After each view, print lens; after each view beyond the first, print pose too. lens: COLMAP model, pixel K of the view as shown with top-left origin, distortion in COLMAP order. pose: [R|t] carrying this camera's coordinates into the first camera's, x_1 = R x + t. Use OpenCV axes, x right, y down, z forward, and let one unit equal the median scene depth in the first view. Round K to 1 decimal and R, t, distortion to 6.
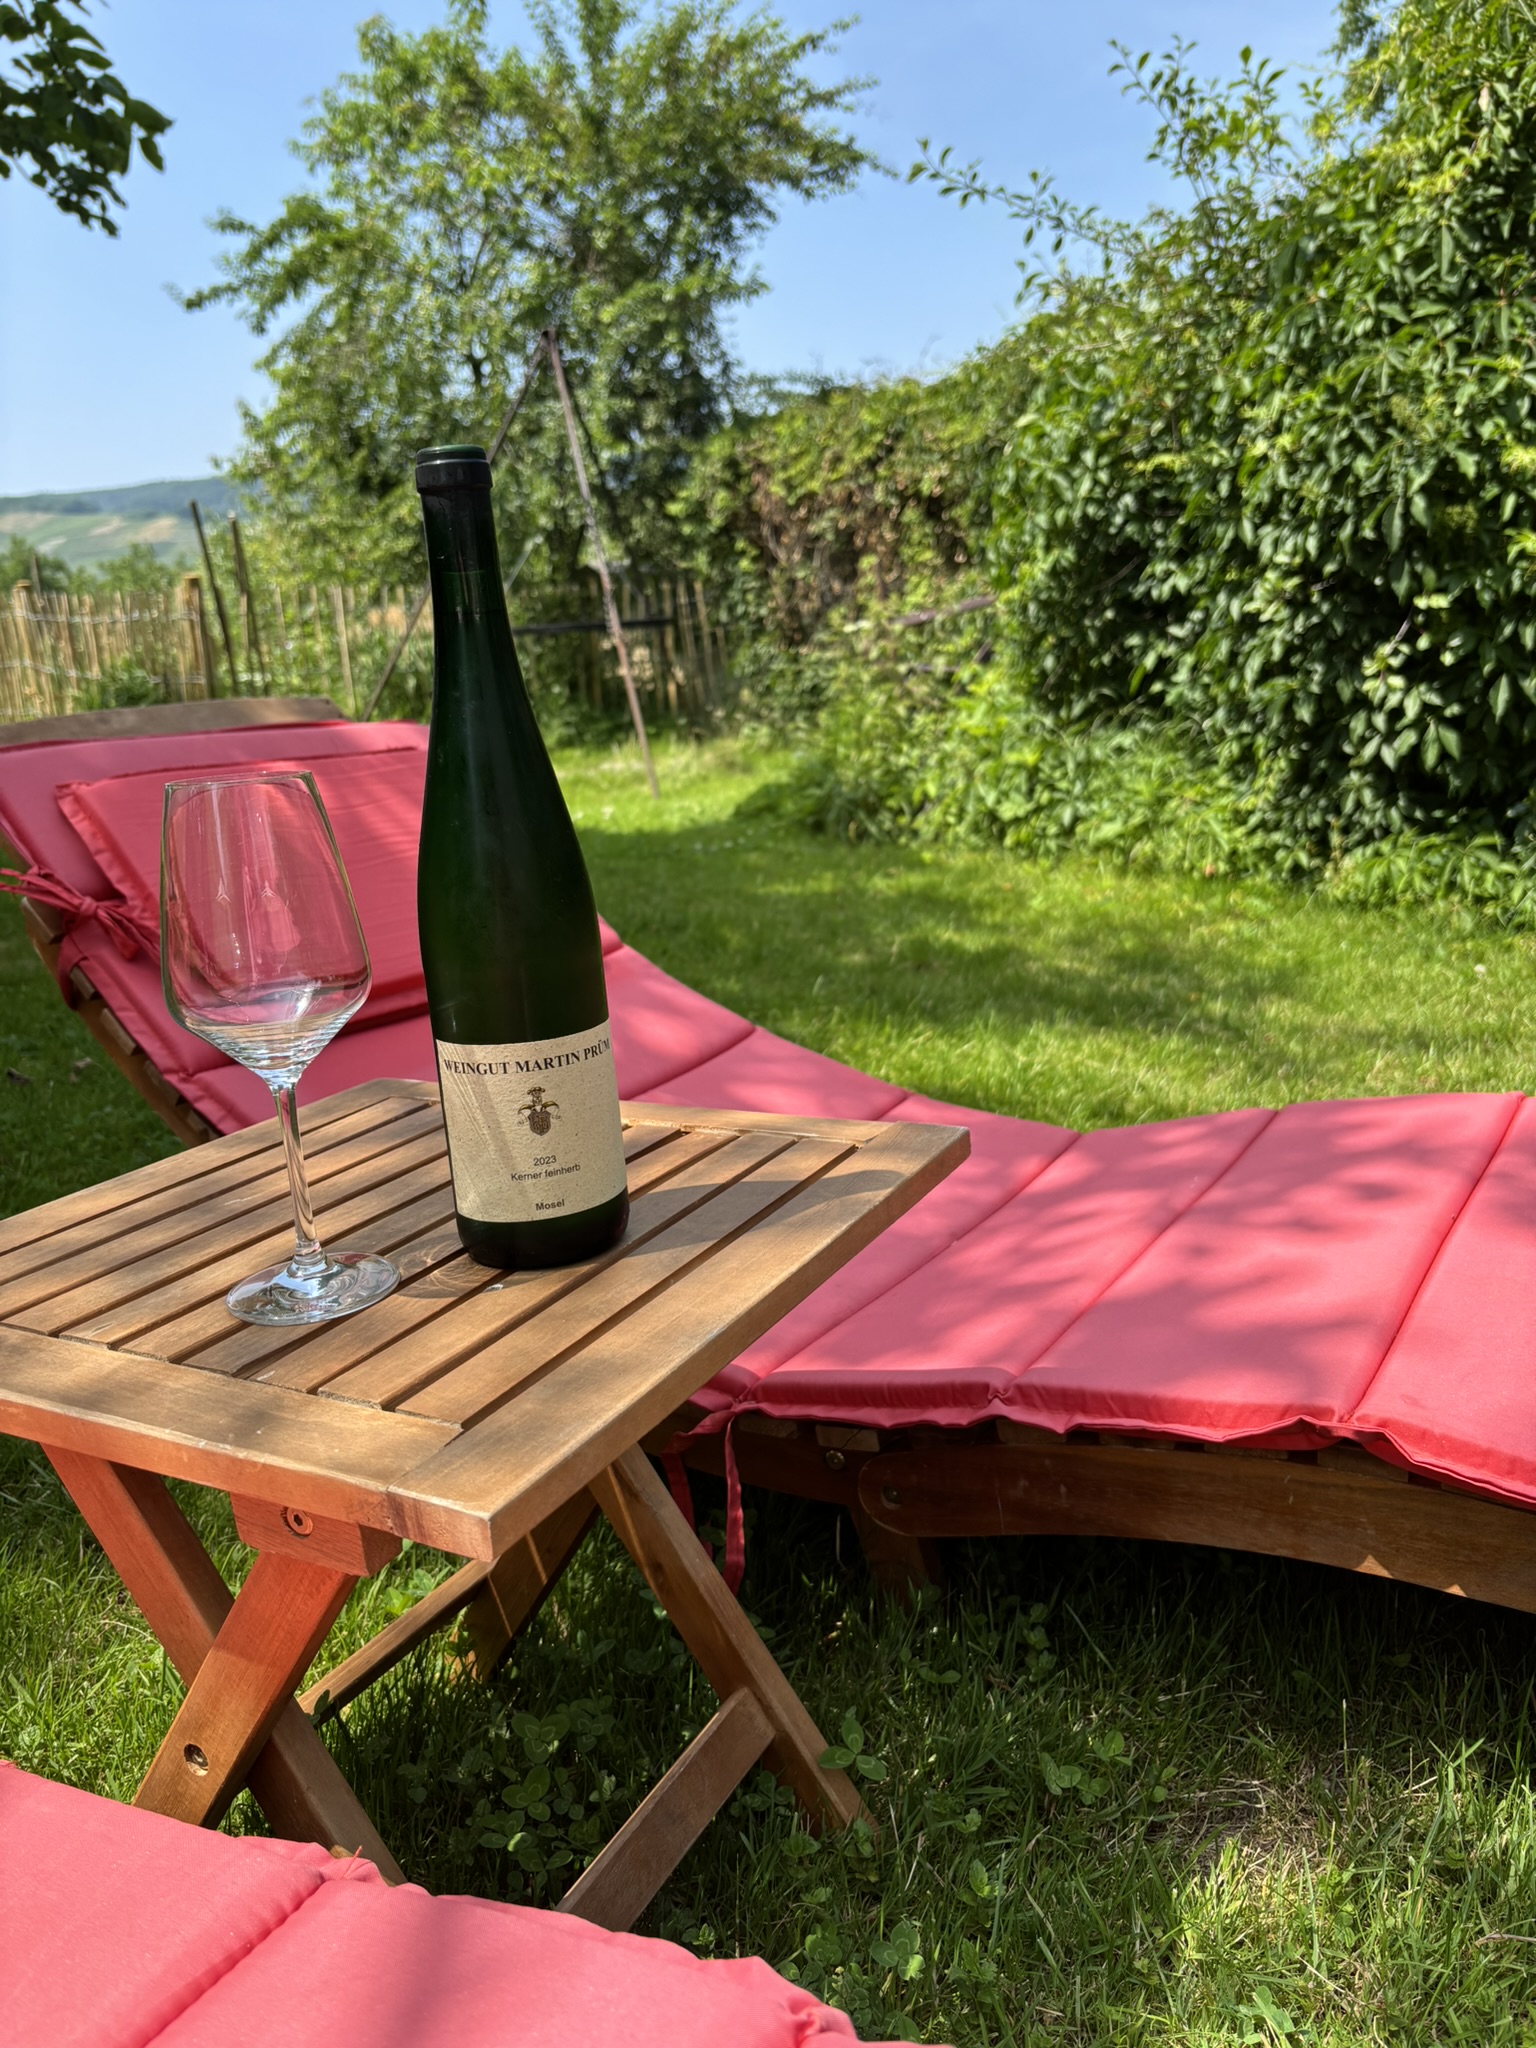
lens RADIAL K [[1574.0, 0, 768.0], [0, 1574.0, 1024.0], [0, 0, 1]] dist [-0.000176, -0.001244]
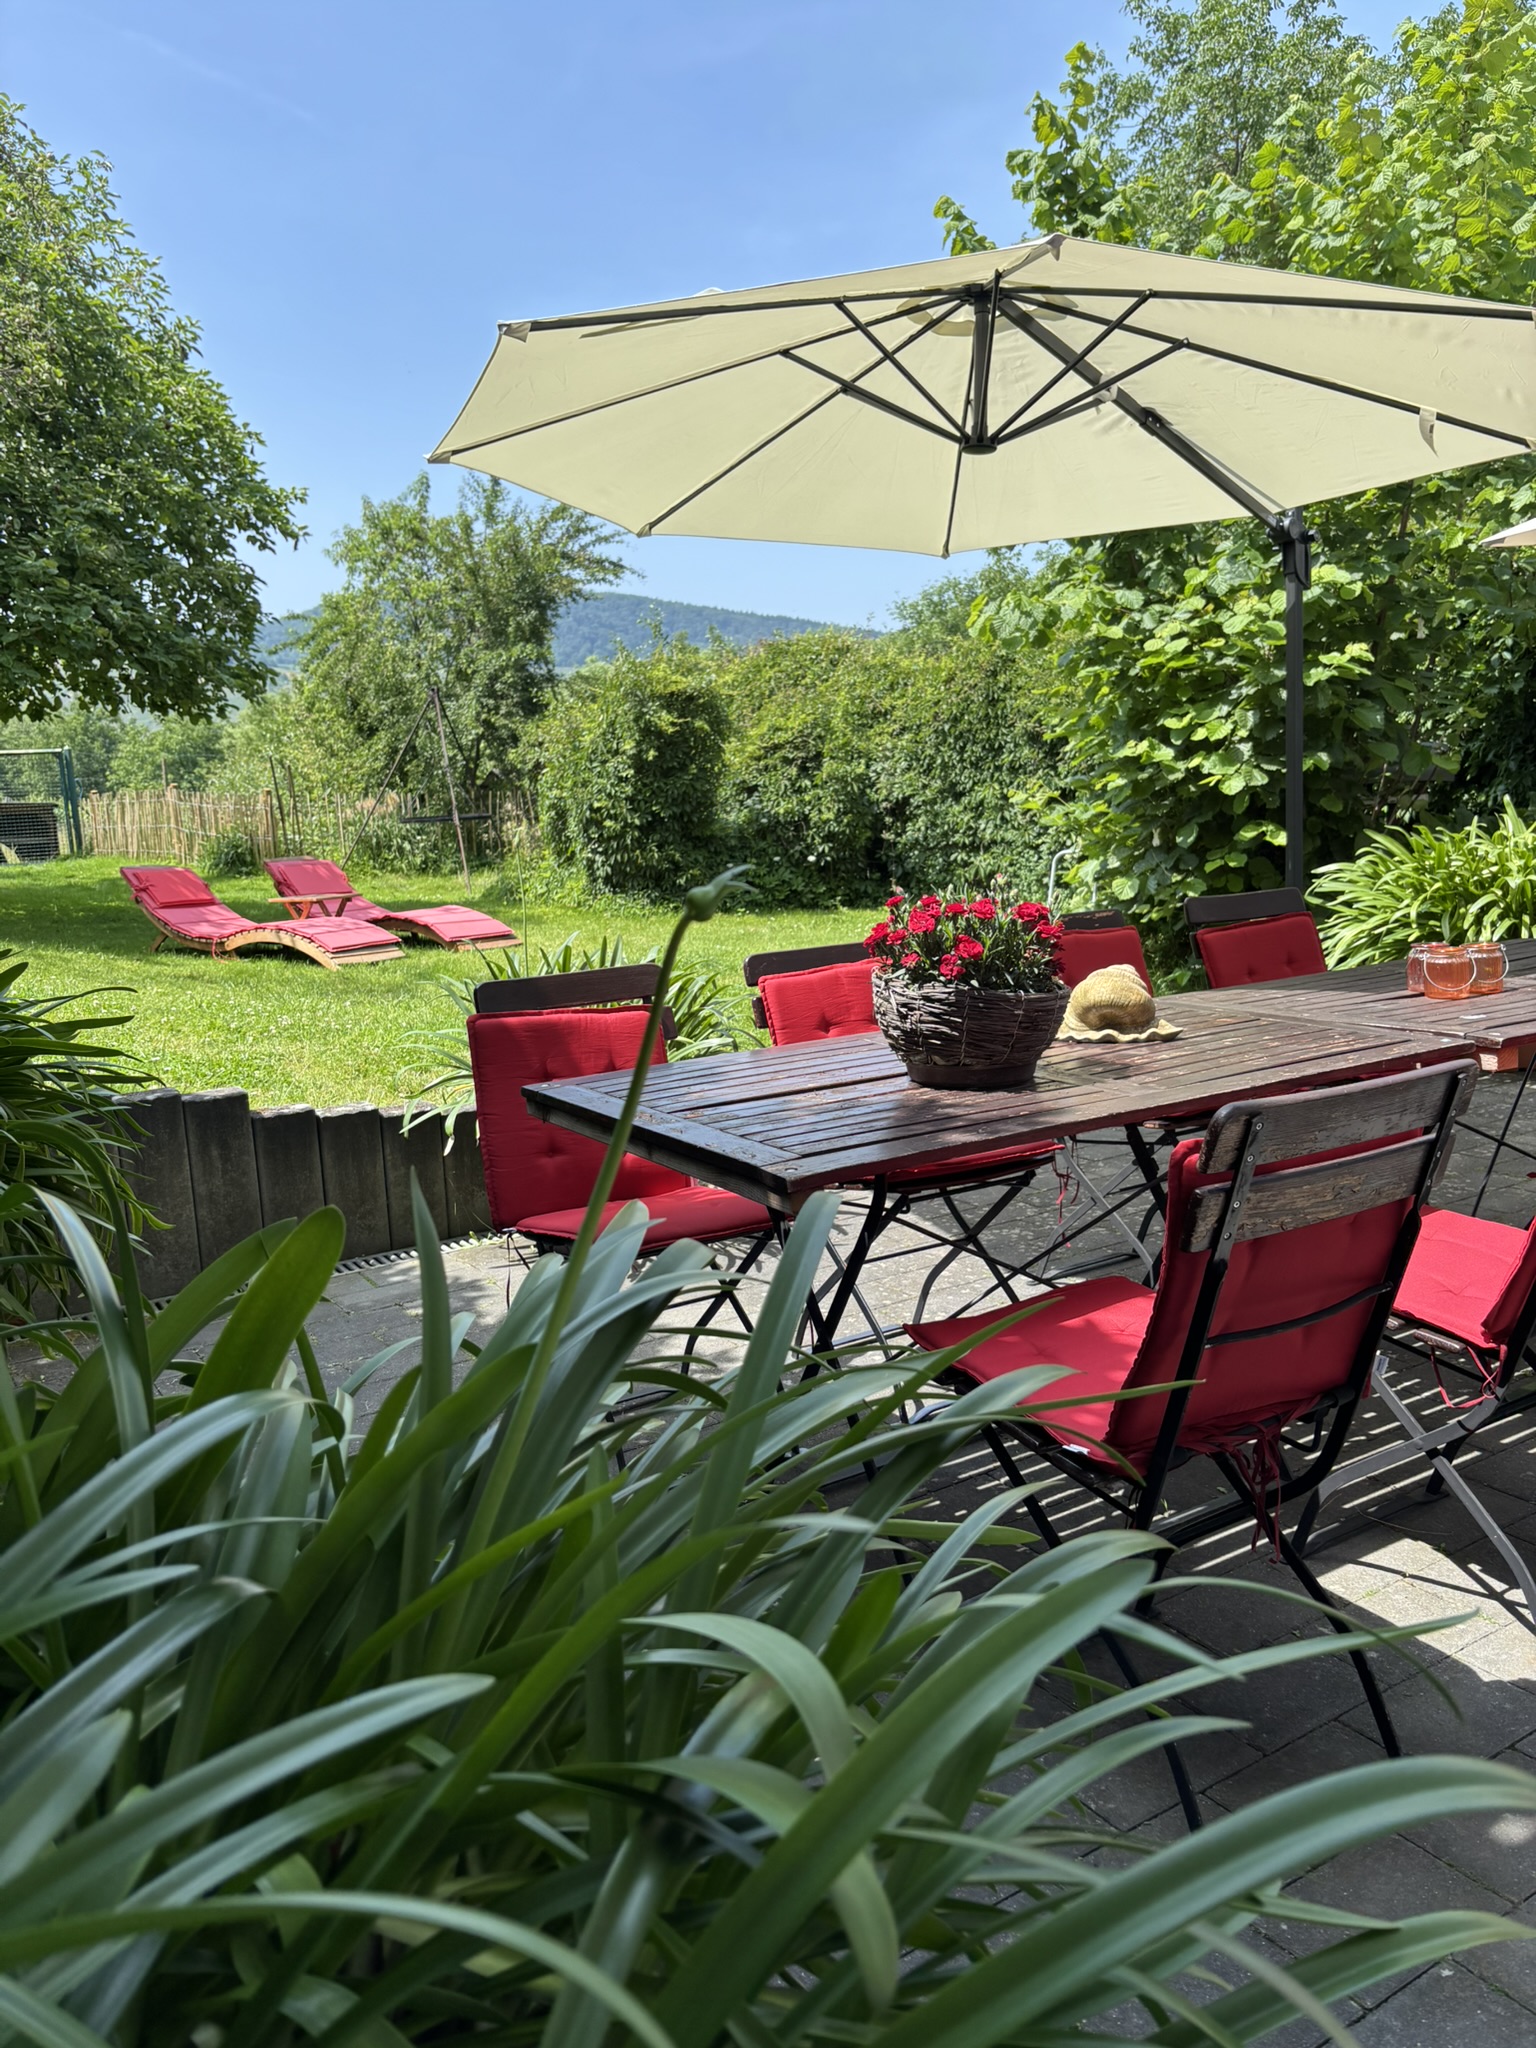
lens RADIAL K [[1574.0, 0, 768.0], [0, 1574.0, 1024.0], [0, 0, 1]] dist [-0.000176, -0.001244]
pose [[0.999853, 0.011877, -0.012334, 0.275066], [-0.012895, 0.996209, -0.086033, 0.164711], [0.011266, 0.086179, 0.996216, -0.881352]]
